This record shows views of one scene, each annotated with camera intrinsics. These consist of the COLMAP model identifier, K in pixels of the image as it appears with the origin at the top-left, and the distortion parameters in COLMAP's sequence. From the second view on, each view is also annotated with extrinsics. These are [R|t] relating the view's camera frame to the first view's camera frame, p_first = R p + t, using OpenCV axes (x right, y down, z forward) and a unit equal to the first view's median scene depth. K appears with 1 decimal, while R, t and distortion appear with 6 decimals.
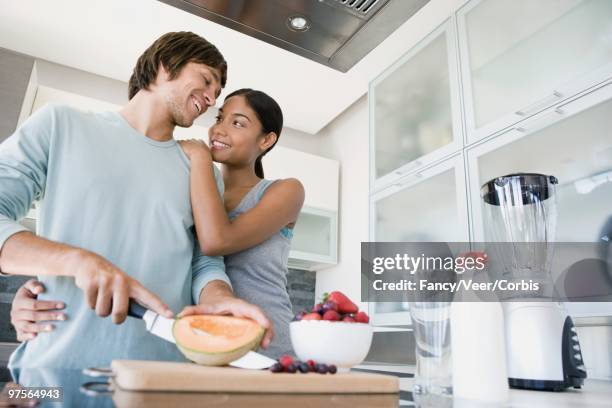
lens RADIAL K [[398.8, 0, 306.0], [0, 398.8, 204.0], [0, 0, 1]] dist [-0.086237, 0.001860]
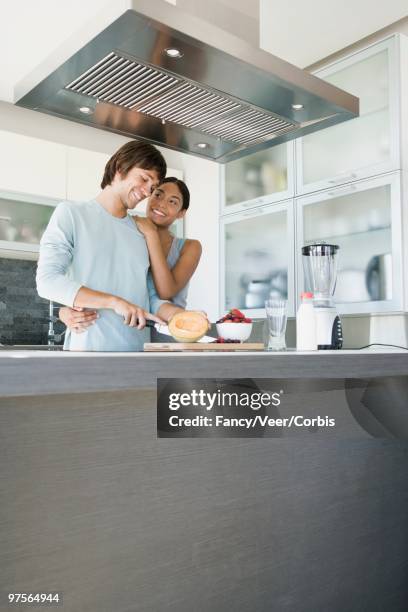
lens RADIAL K [[546.4, 0, 204.0], [0, 546.4, 306.0], [0, 0, 1]] dist [-0.157909, -0.000927]
pose [[0.974126, -0.043804, 0.221718, -0.523663], [-0.021043, 0.959196, 0.281957, -0.445563], [-0.225022, -0.279327, 0.933457, -1.229890]]
